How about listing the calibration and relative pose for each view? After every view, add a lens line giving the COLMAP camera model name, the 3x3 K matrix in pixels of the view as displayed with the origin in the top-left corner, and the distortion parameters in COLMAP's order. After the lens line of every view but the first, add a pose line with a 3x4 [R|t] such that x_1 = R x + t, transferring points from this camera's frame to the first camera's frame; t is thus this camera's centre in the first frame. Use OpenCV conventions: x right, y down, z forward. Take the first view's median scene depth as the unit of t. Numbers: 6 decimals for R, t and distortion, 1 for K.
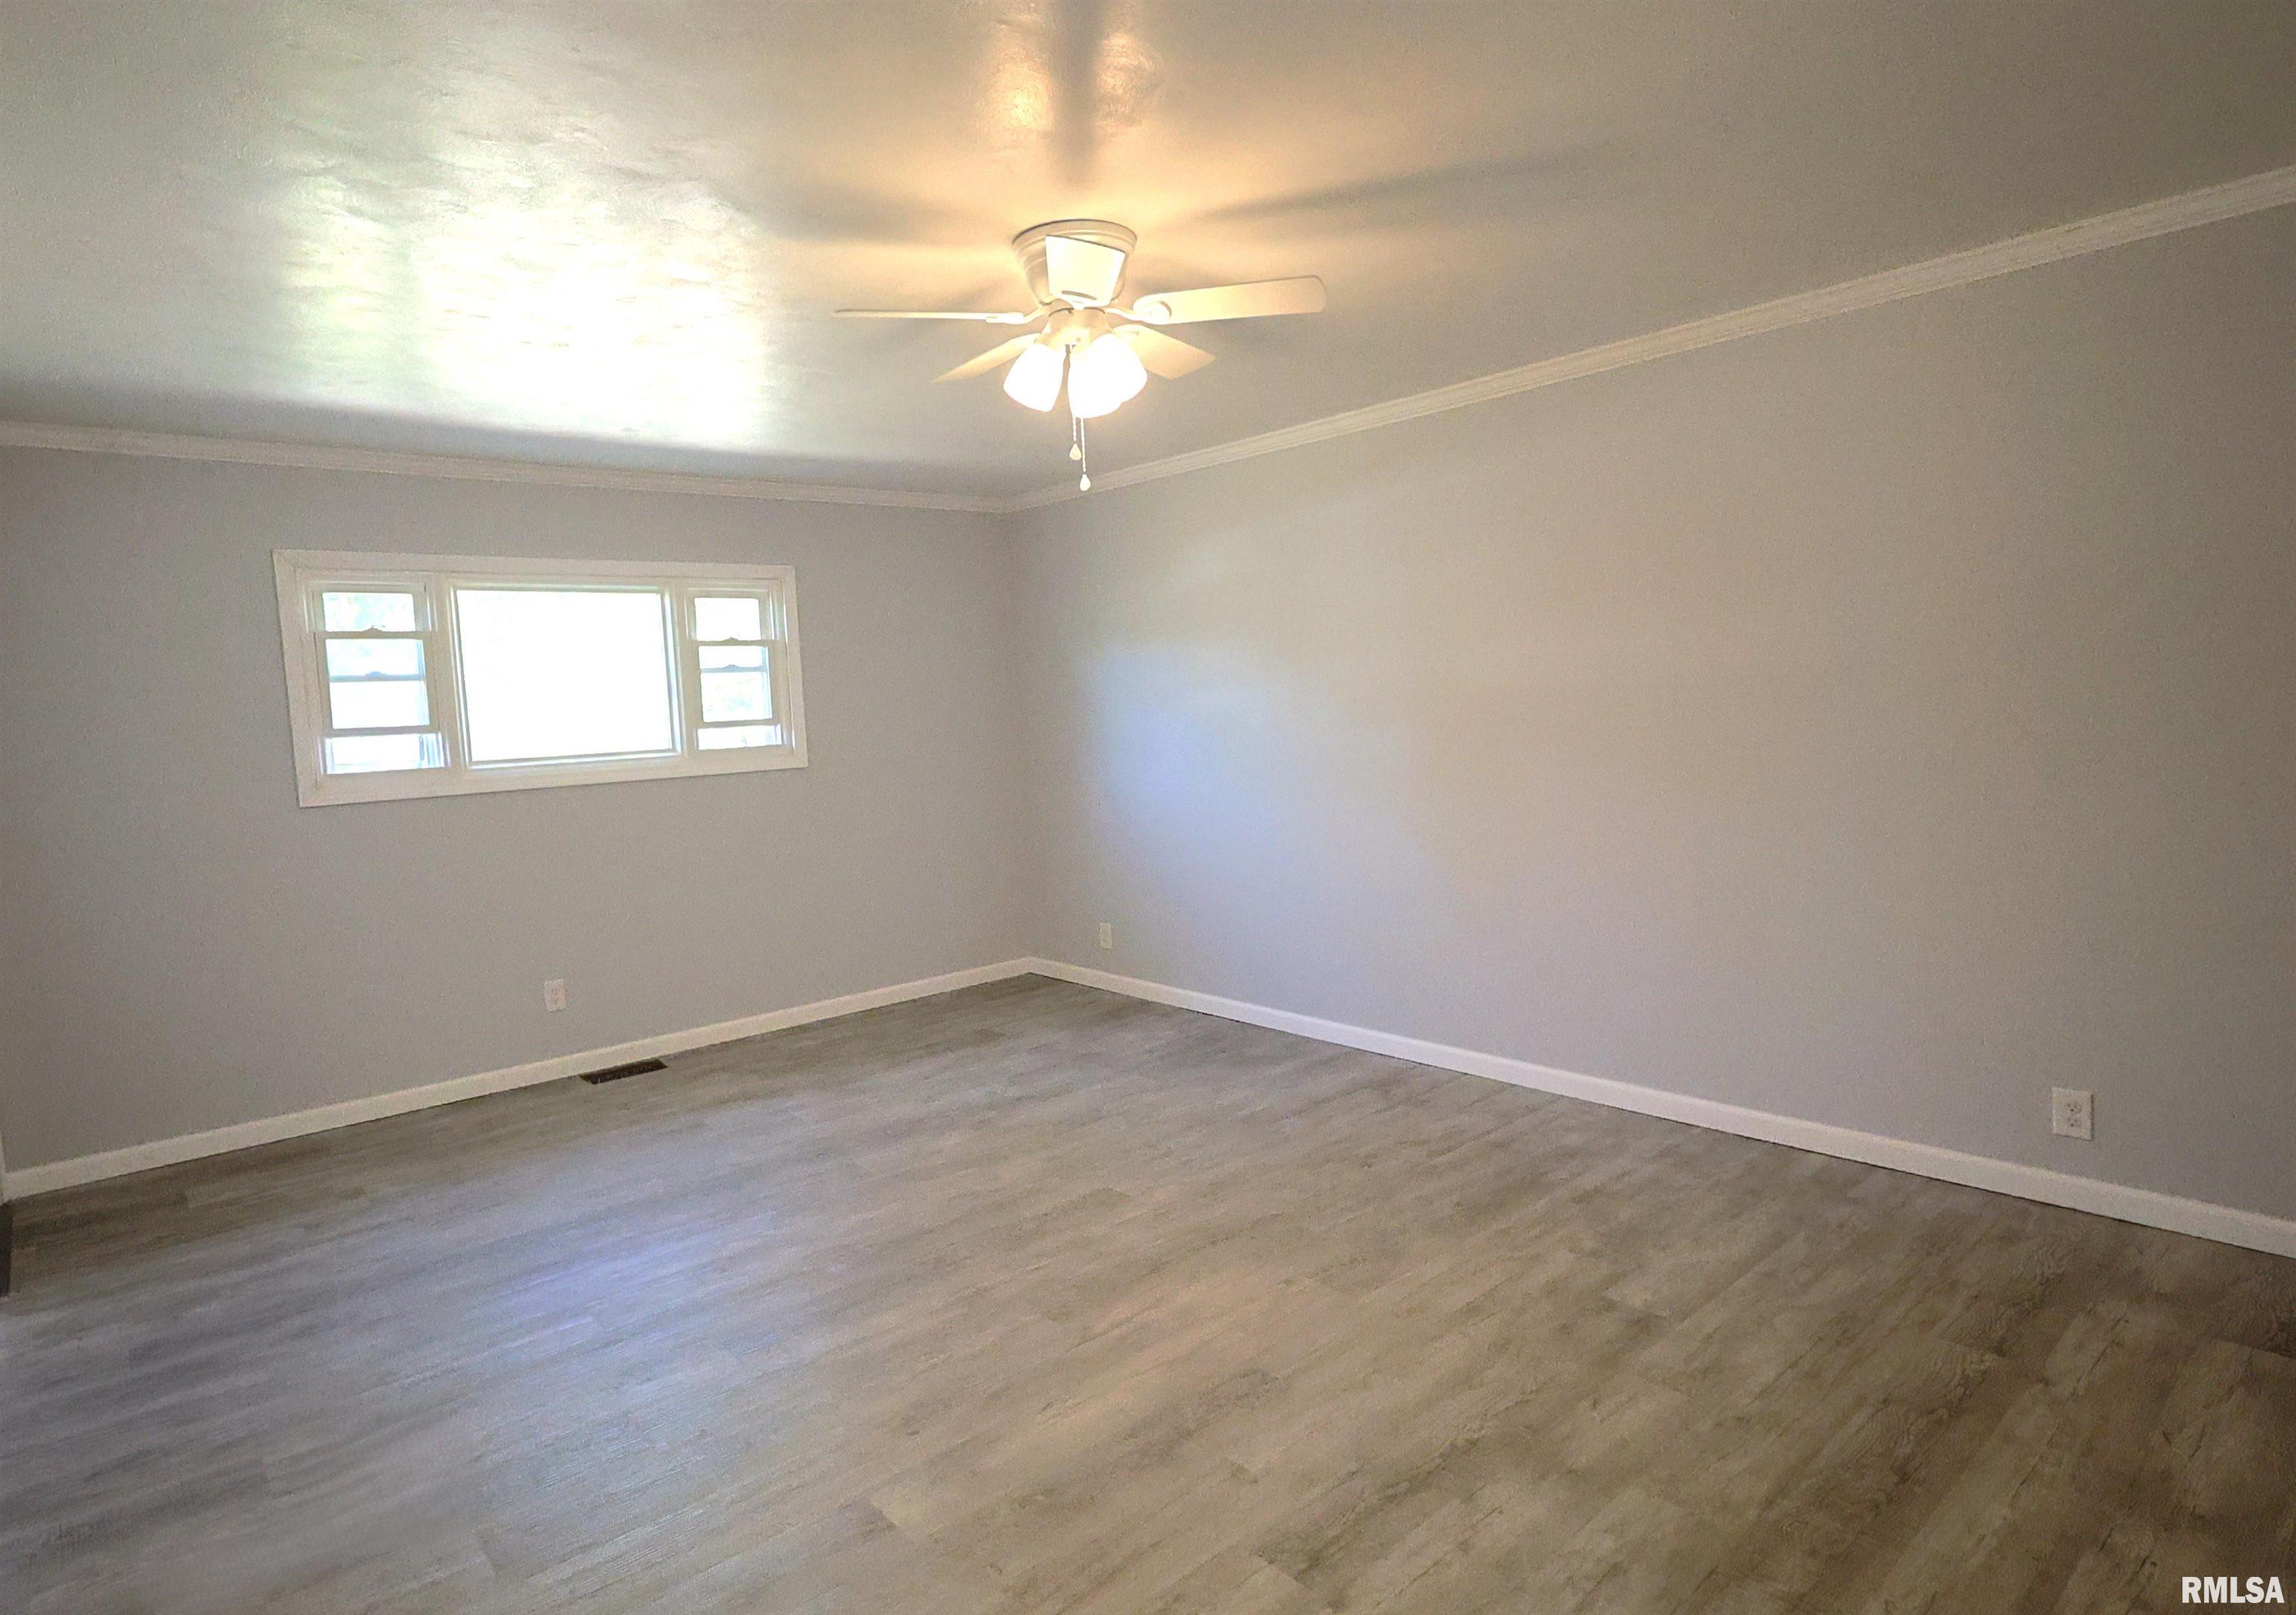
lens RADIAL K [[1259.4, 0, 1140.8], [0, 1259.4, 810.5], [0, 0, 1]] dist [0.007596, -0.000569]
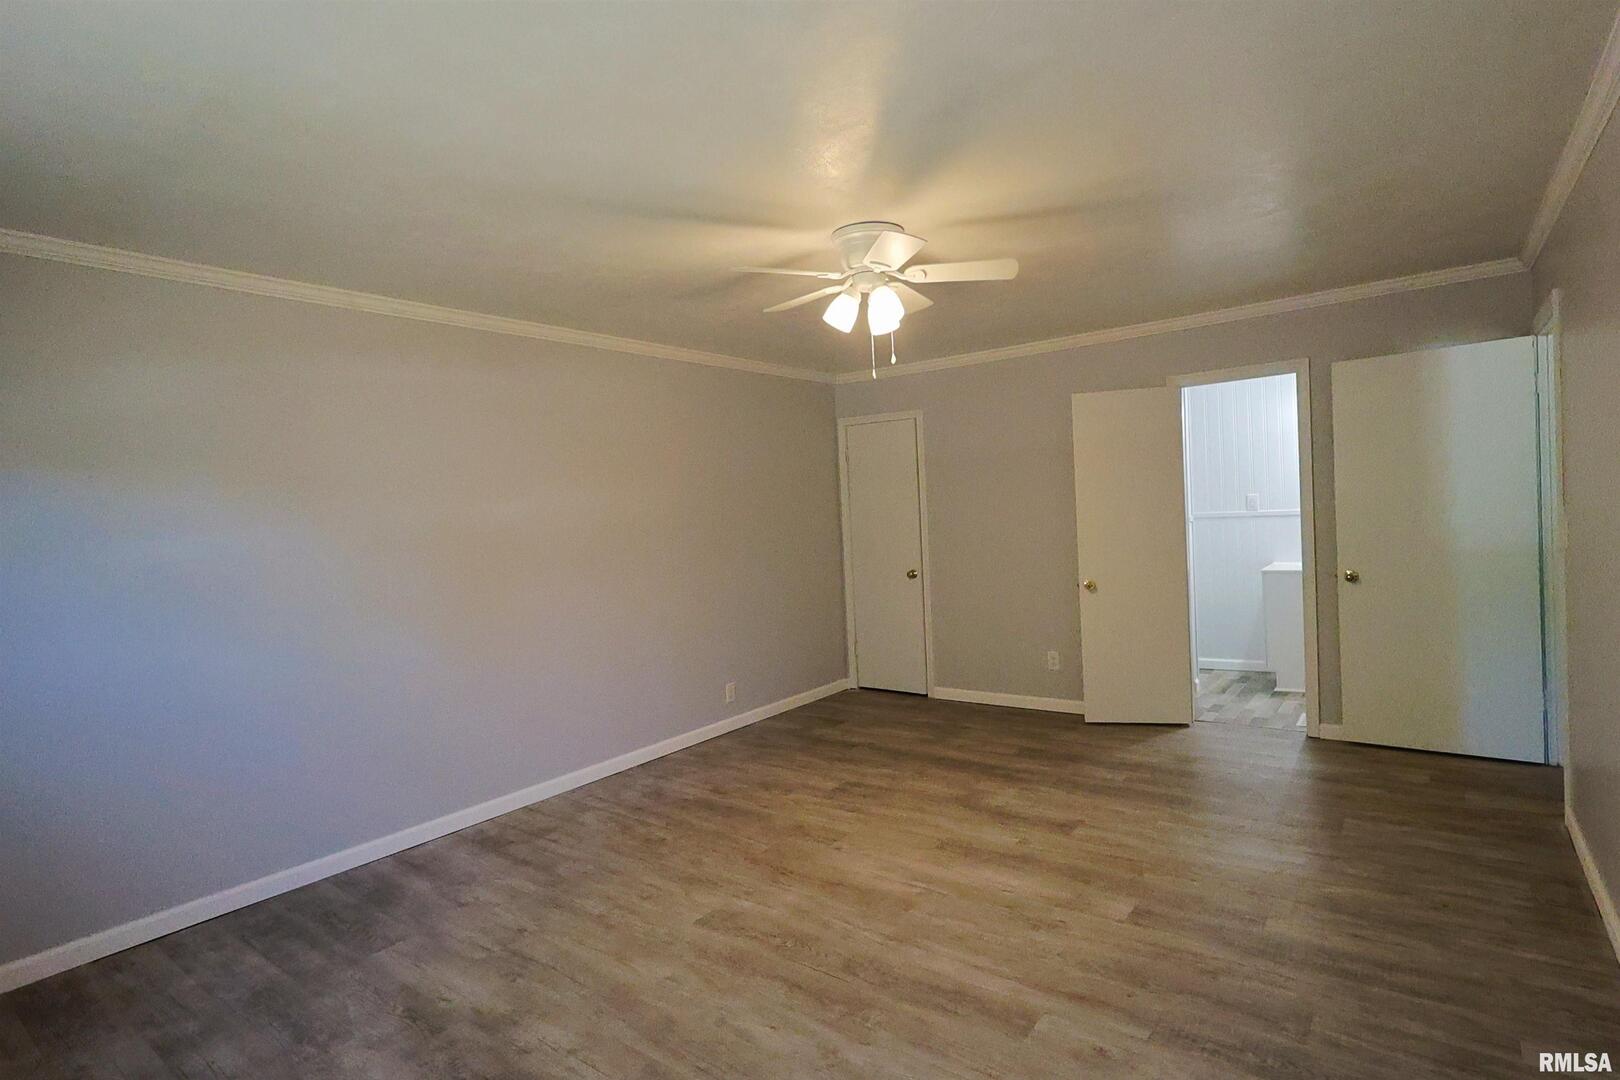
lens RADIAL K [[818.9, 0, 803.6], [0, 818.9, 534.9], [0, 0, 1]] dist [-0.005619, 0.001210]
pose [[-0.189109, 0.026942, 0.981586, -0.921892], [0.150148, 0.988662, 0.001791, -0.054549], [-0.970409, 0.147721, -0.191010, 1.125752]]
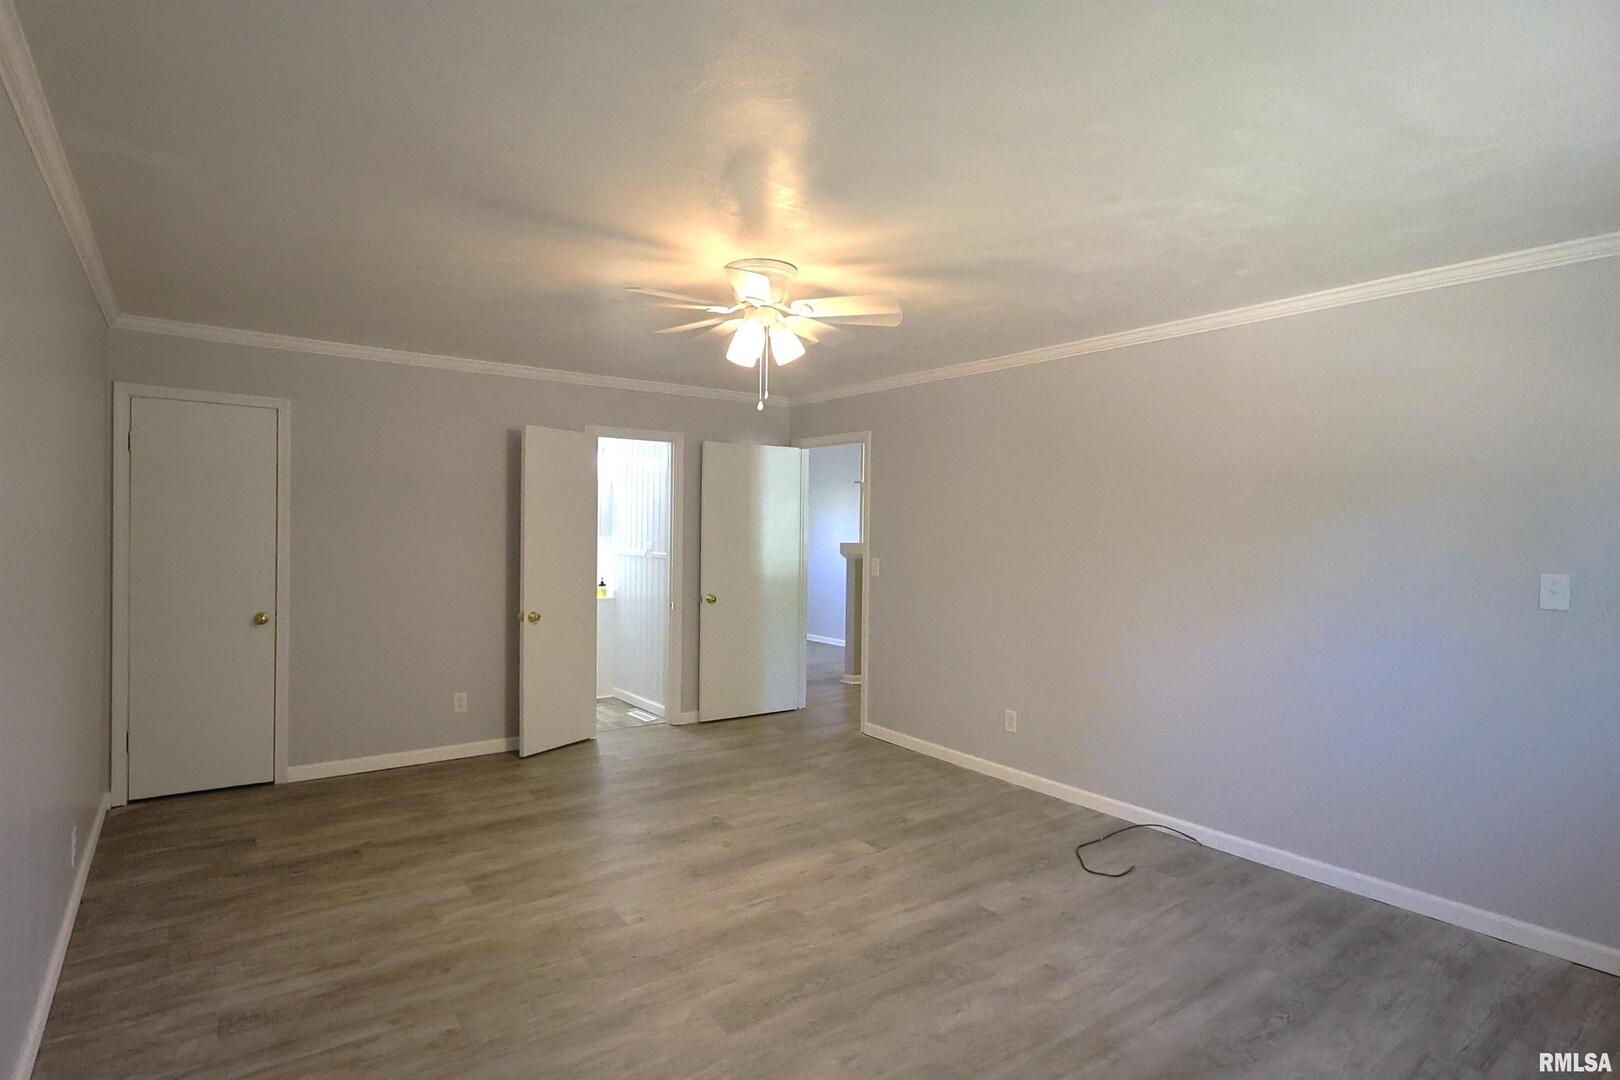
lens RADIAL K [[818.9, 0, 812.7], [0, 818.9, 537.2], [0, 0, 1]] dist [-0.005619, 0.001210]
pose [[-0.995094, 0.028747, 0.094664, -0.183592], [0.038324, 0.994152, 0.100958, -0.163648], [-0.091208, 0.104091, -0.990377, 1.793084]]
